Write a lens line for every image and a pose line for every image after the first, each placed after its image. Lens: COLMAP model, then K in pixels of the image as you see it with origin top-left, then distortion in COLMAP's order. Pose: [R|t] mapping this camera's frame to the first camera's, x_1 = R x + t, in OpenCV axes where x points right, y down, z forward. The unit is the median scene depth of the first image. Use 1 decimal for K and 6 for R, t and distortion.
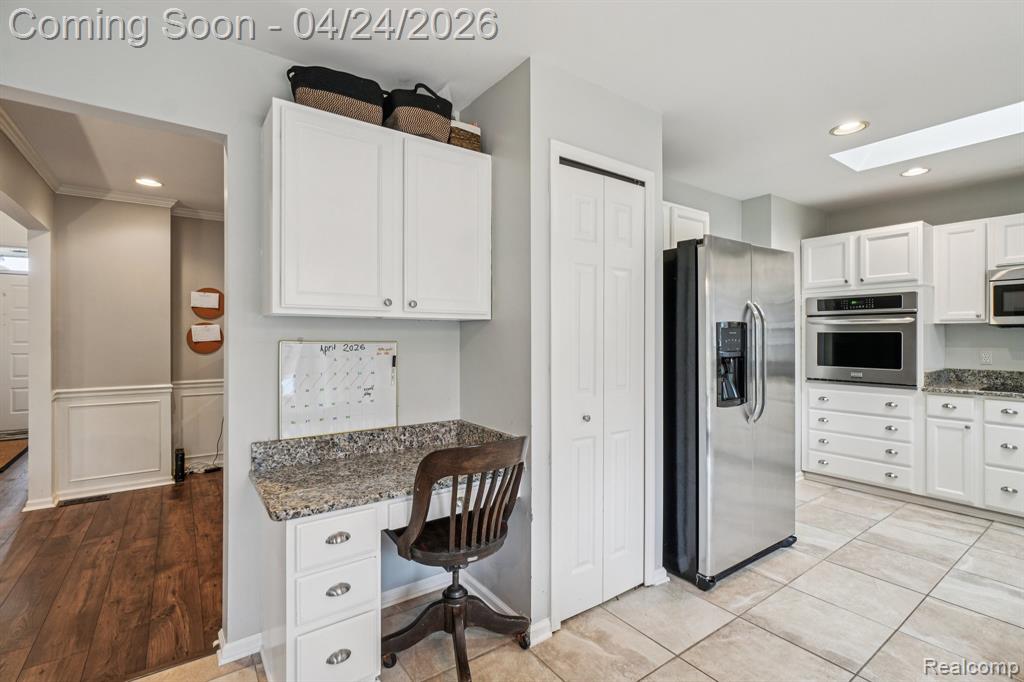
lens RADIAL K [[469.5, 0, 511.9], [0, 469.5, 336.5], [0, 0, 1]] dist [-0.002919, 0.000196]
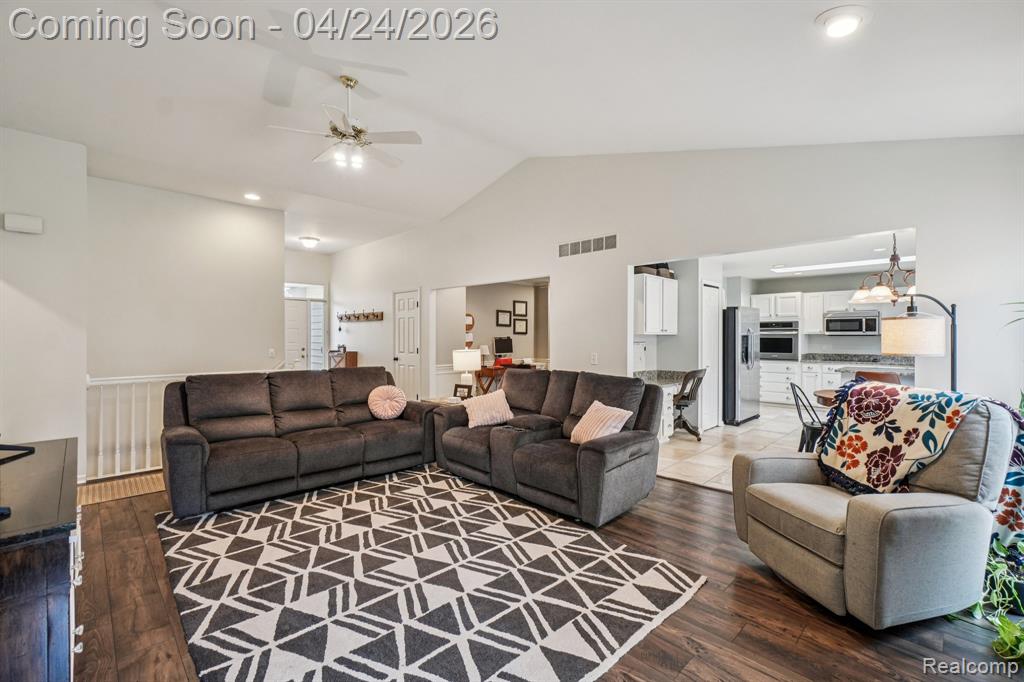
lens RADIAL K [[439.3, 0, 512.3], [0, 439.3, 338.1], [0, 0, 1]] dist [-0.001706, 0.000424]
pose [[0.987184, 0.000263, 0.159583, -0.957726], [-0.000665, 0.999997, 0.002467, -0.012583], [-0.159582, -0.002542, 0.987181, -1.003993]]
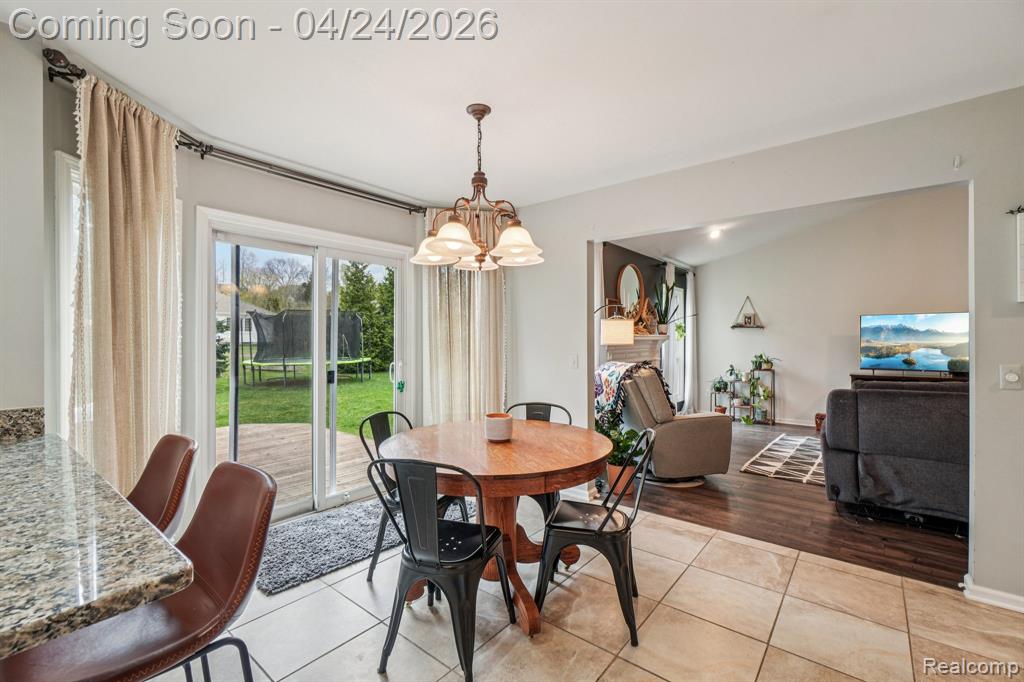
lens RADIAL K [[442.4, 0, 512.0], [0, 442.4, 341.0], [0, 0, 1]] dist [-0.000589, -0.000098]
pose [[-0.966400, 0.001858, -0.257035, 0.365319], [0.001122, 0.999995, 0.003009, 0.000370], [0.257040, 0.002619, -0.966397, 0.616572]]
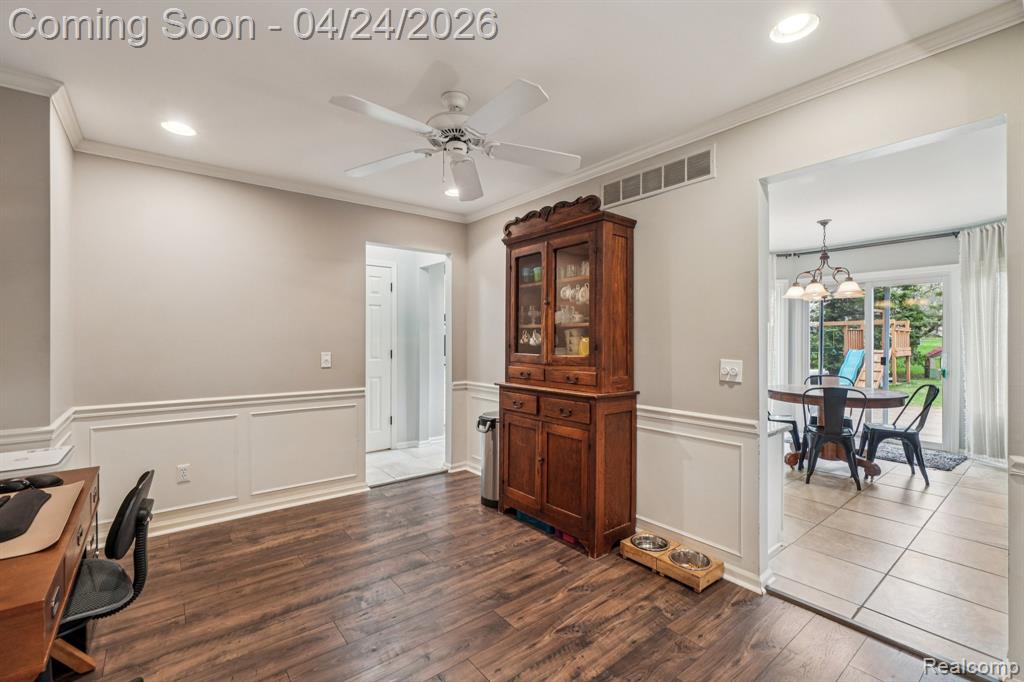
lens RADIAL K [[444.9, 0, 512.0], [0, 444.9, 341.0], [0, 0, 1]] dist [-0.001334, -0.000148]
pose [[-0.048210, -0.004891, 0.998825, -0.955597], [0.001757, 0.999986, 0.004982, 0.002768], [-0.998836, 0.001995, -0.048201, 0.927888]]
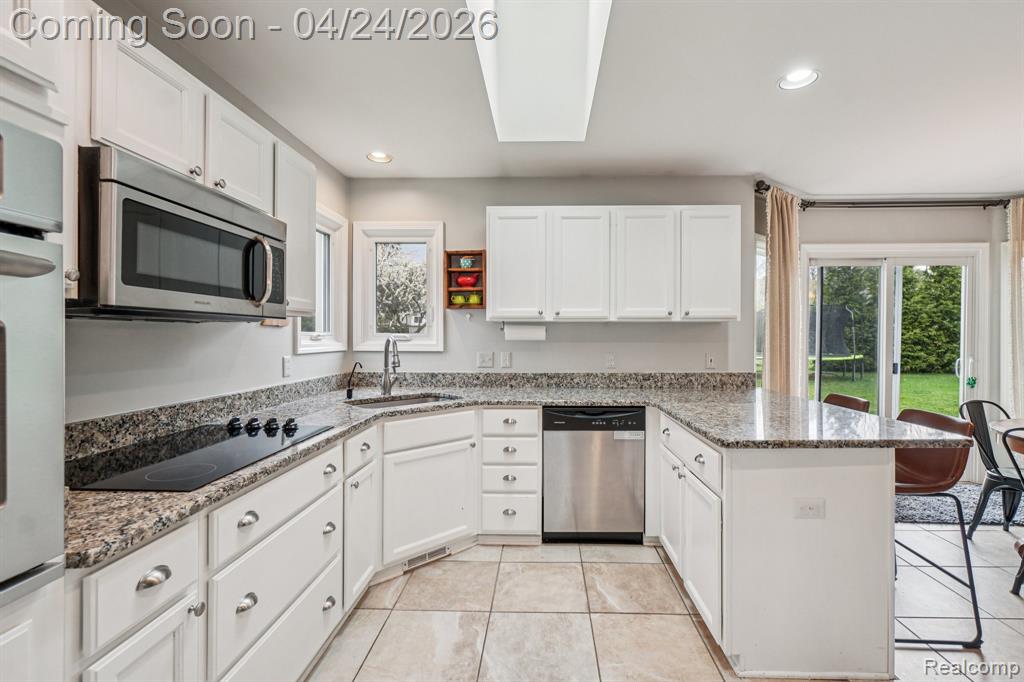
lens RADIAL K [[451.4, 0, 532.9], [0, 451.4, 336.9], [0, 0, 1]] dist [-0.000927, -0.000043]
pose [[-0.799157, -0.001228, 0.601121, 0.540753], [0.001018, 0.999994, 0.003397, -0.002618], [-0.601122, 0.003327, -0.799151, 1.031888]]
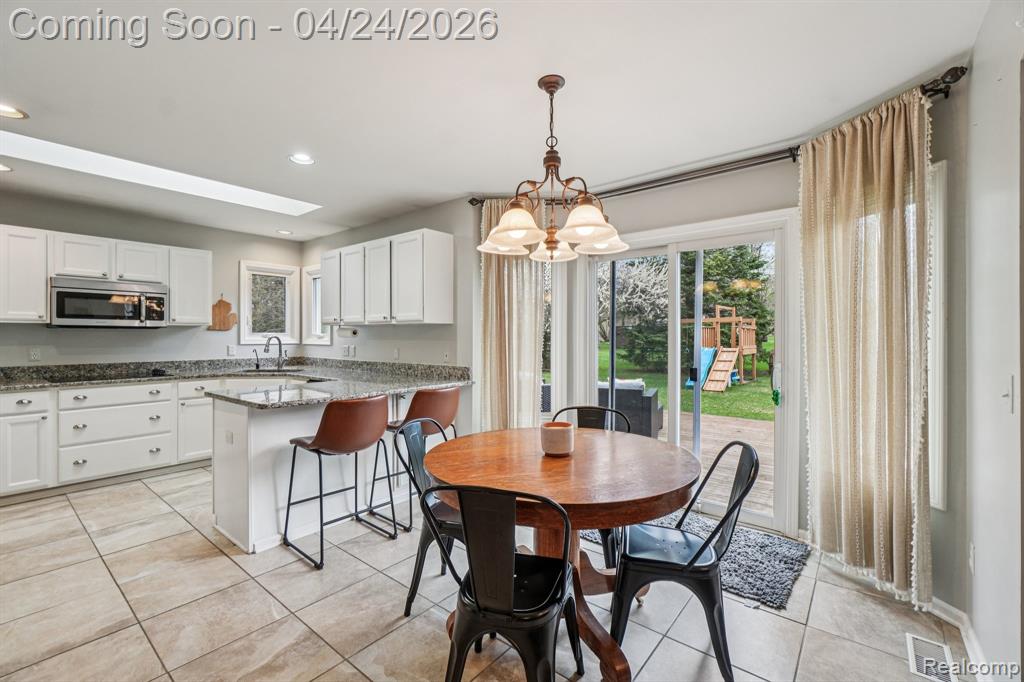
lens RADIAL K [[439.3, 0, 512.3], [0, 439.3, 338.1], [0, 0, 1]] dist [-0.001706, 0.000424]
pose [[-0.260397, -0.004018, 0.965493, -0.285276], [0.000242, 0.999991, 0.004227, 0.002065], [-0.965502, 0.001334, -0.260394, 0.191128]]
